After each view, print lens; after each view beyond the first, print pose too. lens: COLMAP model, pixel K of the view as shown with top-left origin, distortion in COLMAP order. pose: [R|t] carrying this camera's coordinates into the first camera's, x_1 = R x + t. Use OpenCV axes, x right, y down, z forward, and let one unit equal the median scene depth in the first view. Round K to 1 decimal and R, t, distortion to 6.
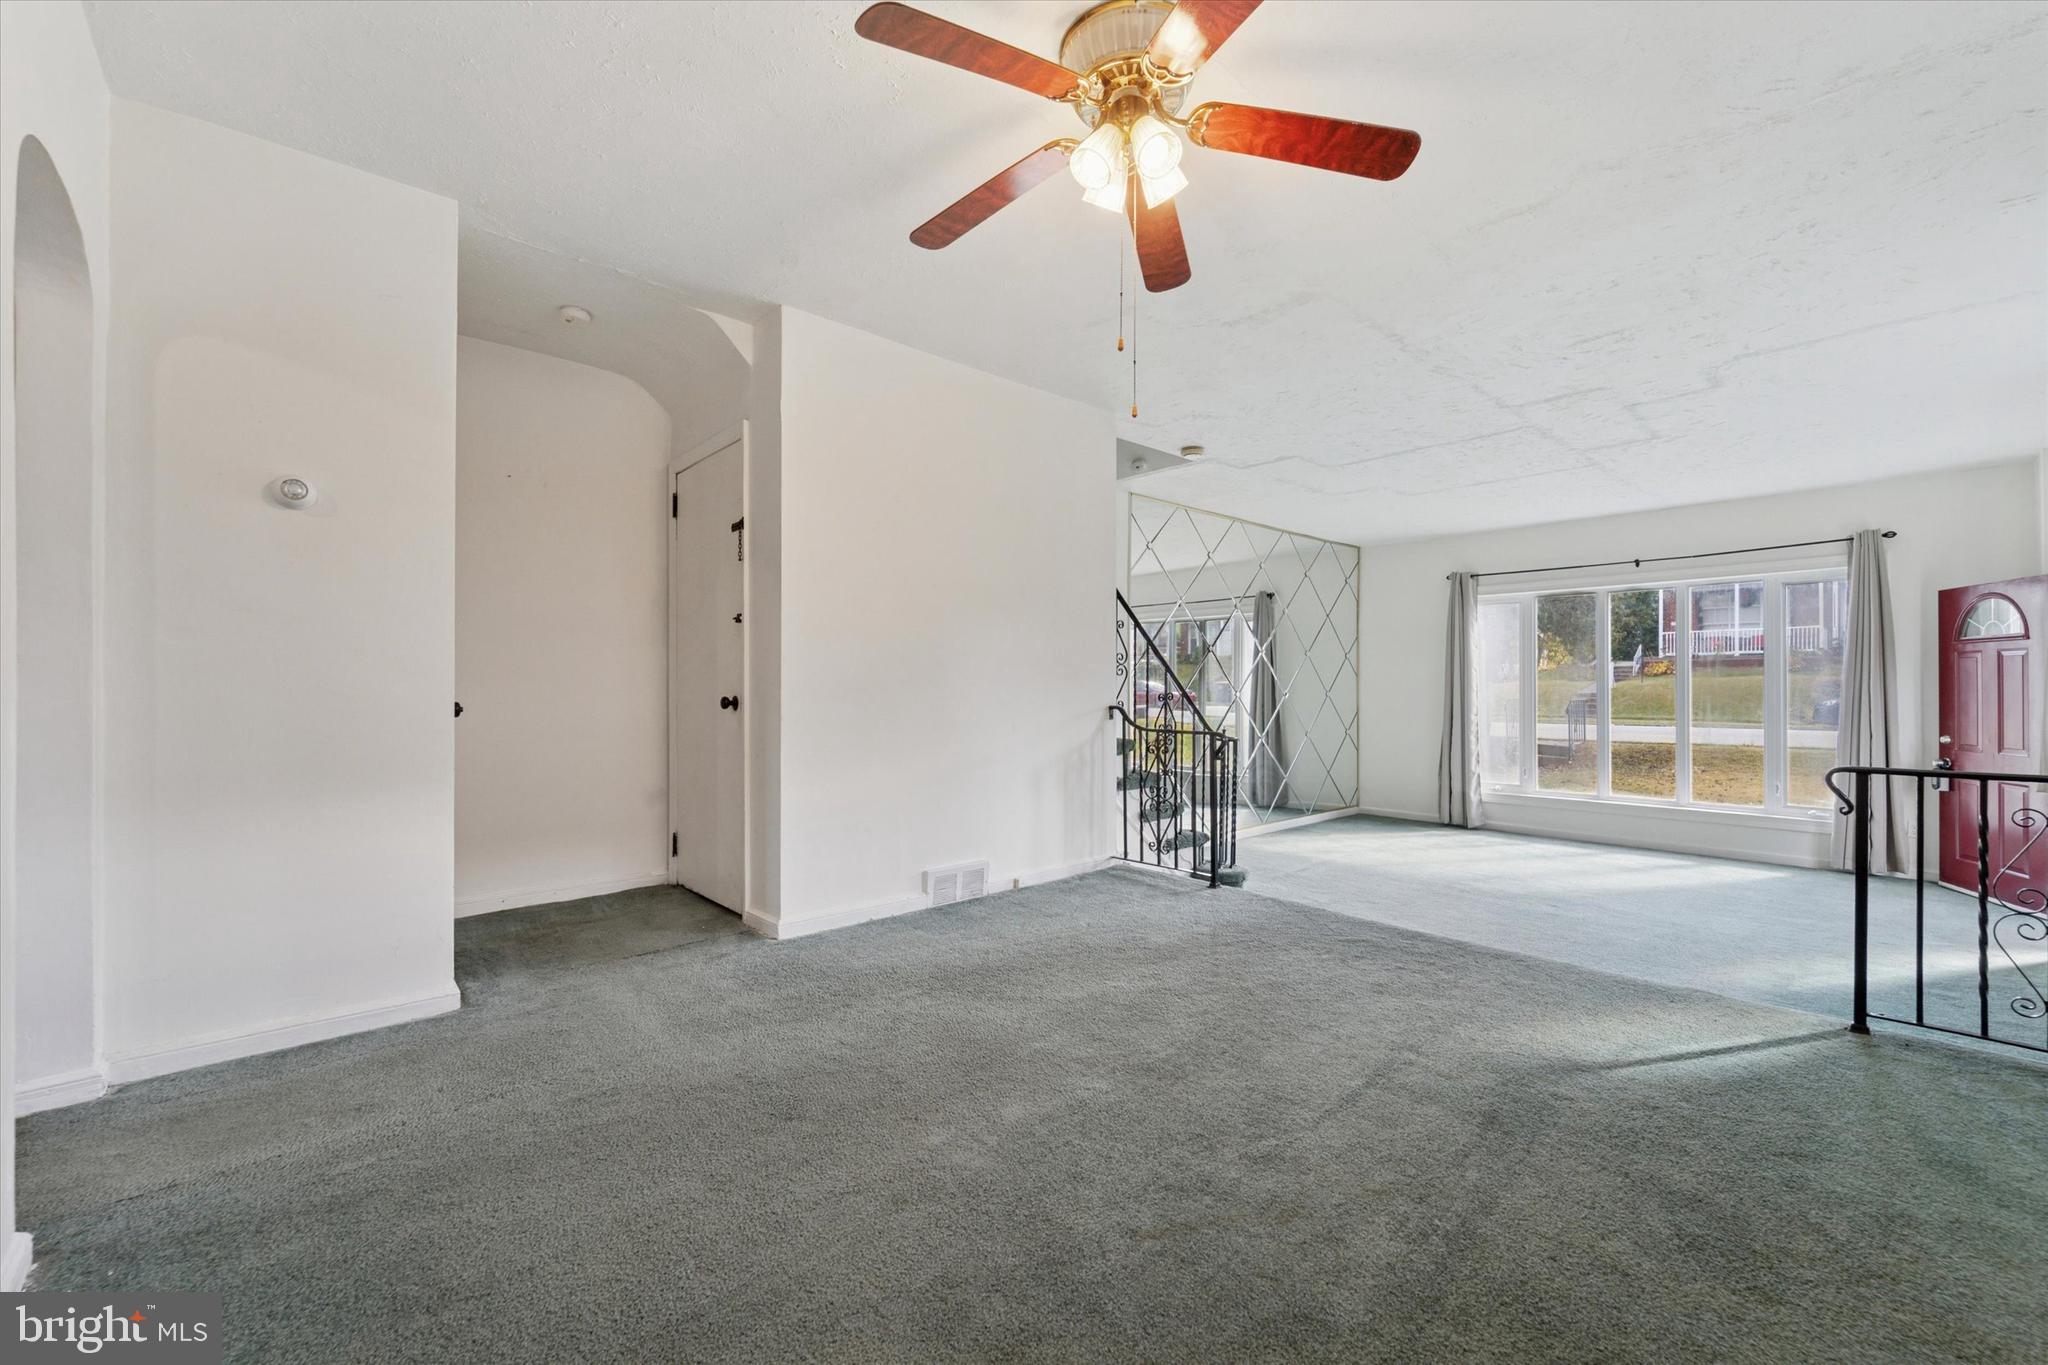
lens RADIAL K [[828.6, 0, 1025.5], [0, 828.6, 697.0], [0, 0, 1]] dist [-0.003163, -0.000170]
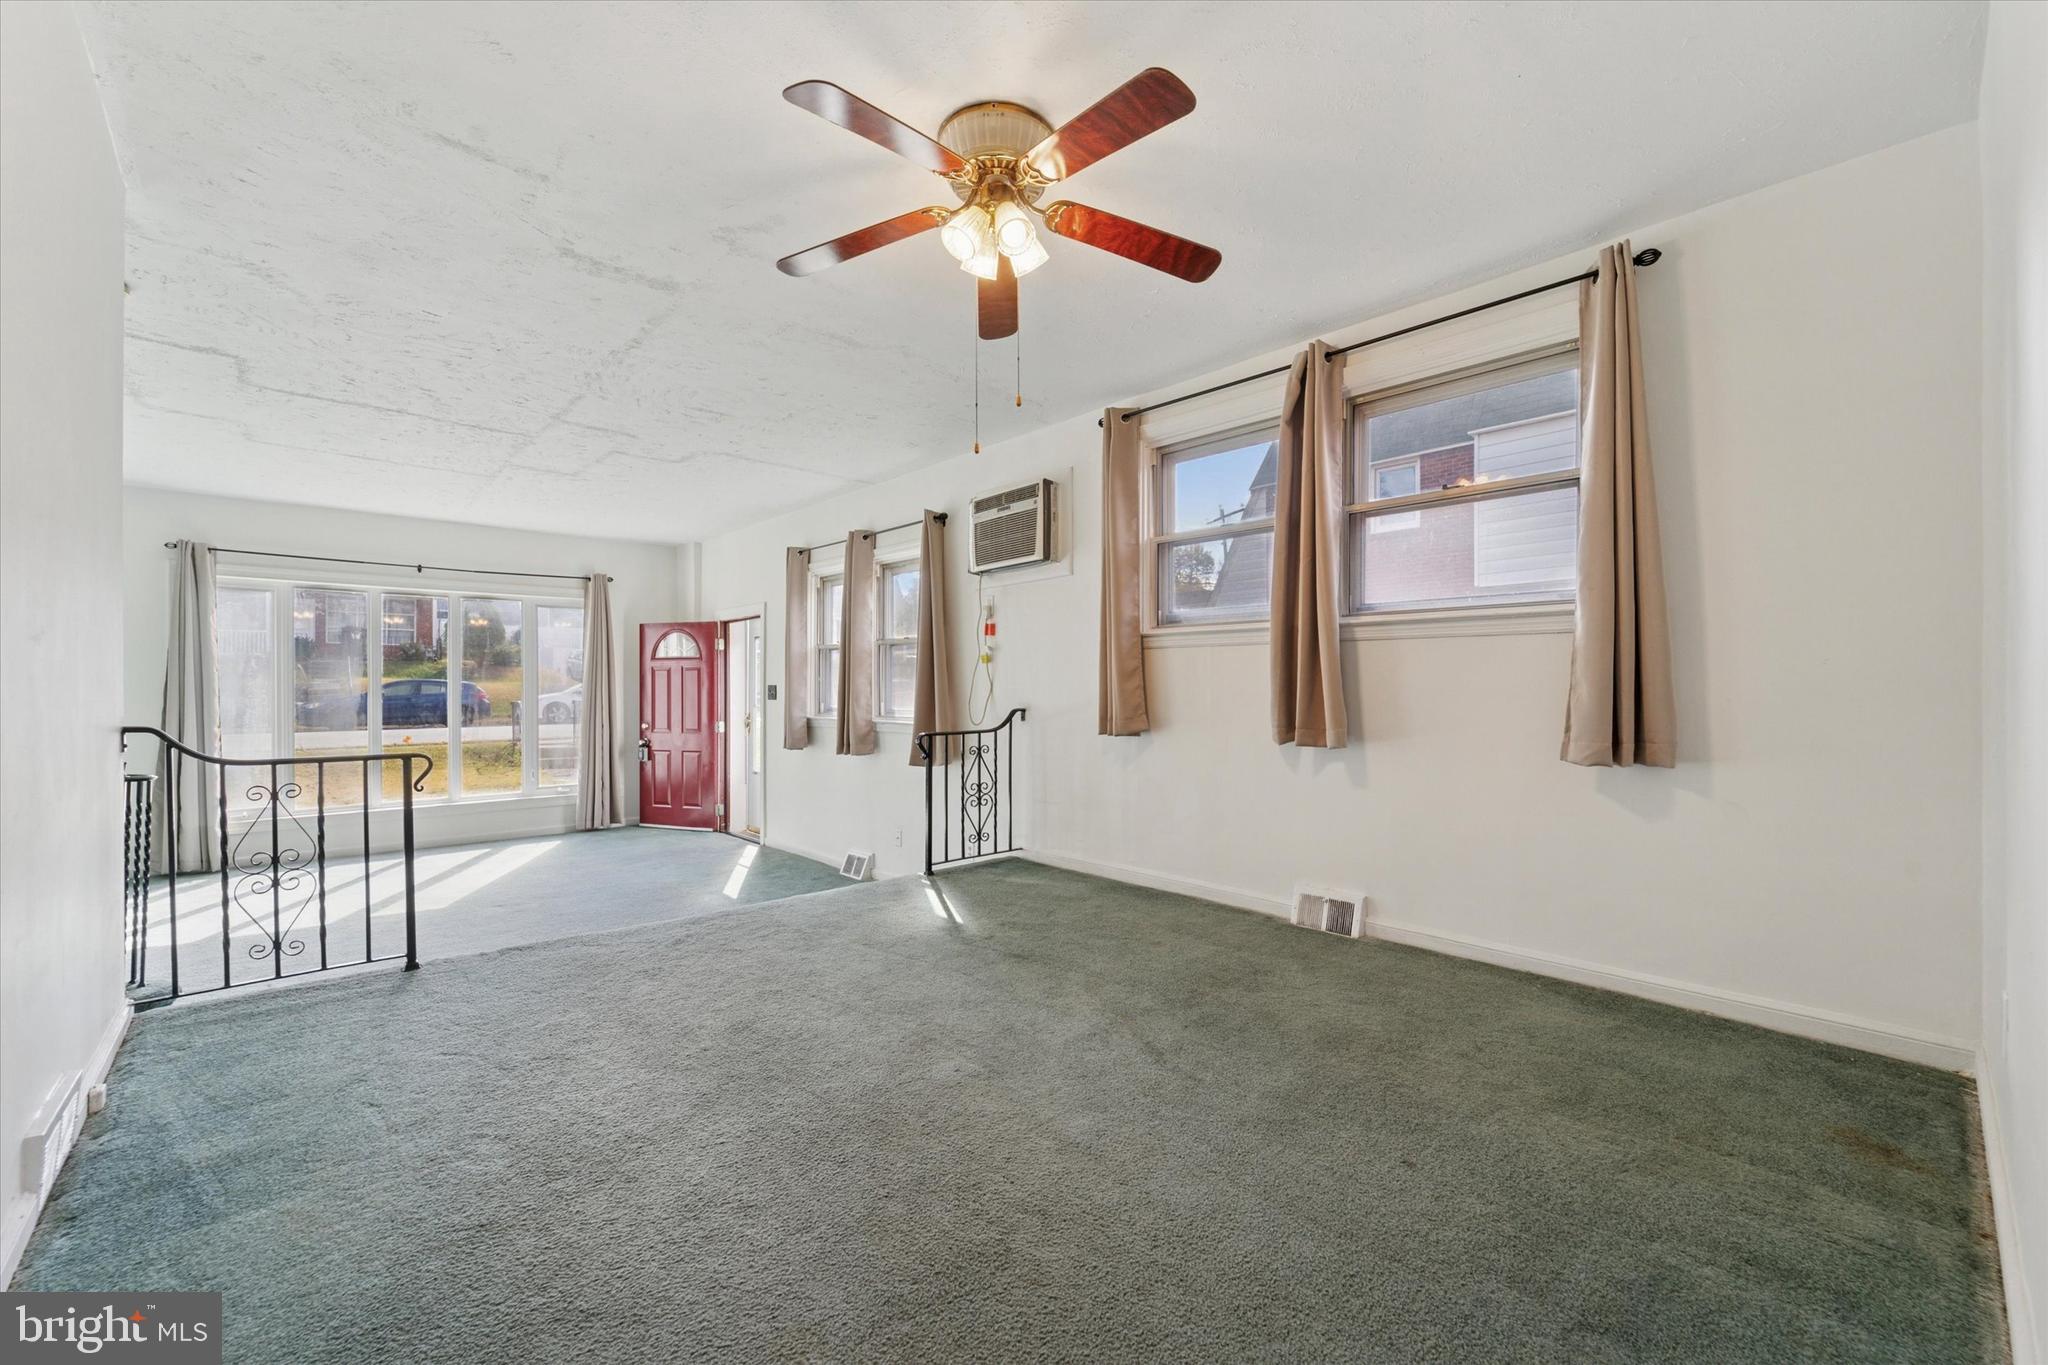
lens RADIAL K [[828.6, 0, 1025.5], [0, 828.6, 697.0], [0, 0, 1]] dist [-0.003163, -0.000170]
pose [[-0.021627, -0.008842, 0.999727, -0.476436], [0.013308, 0.999870, 0.009131, -0.005541], [-0.999678, 0.013502, -0.021506, 0.453635]]
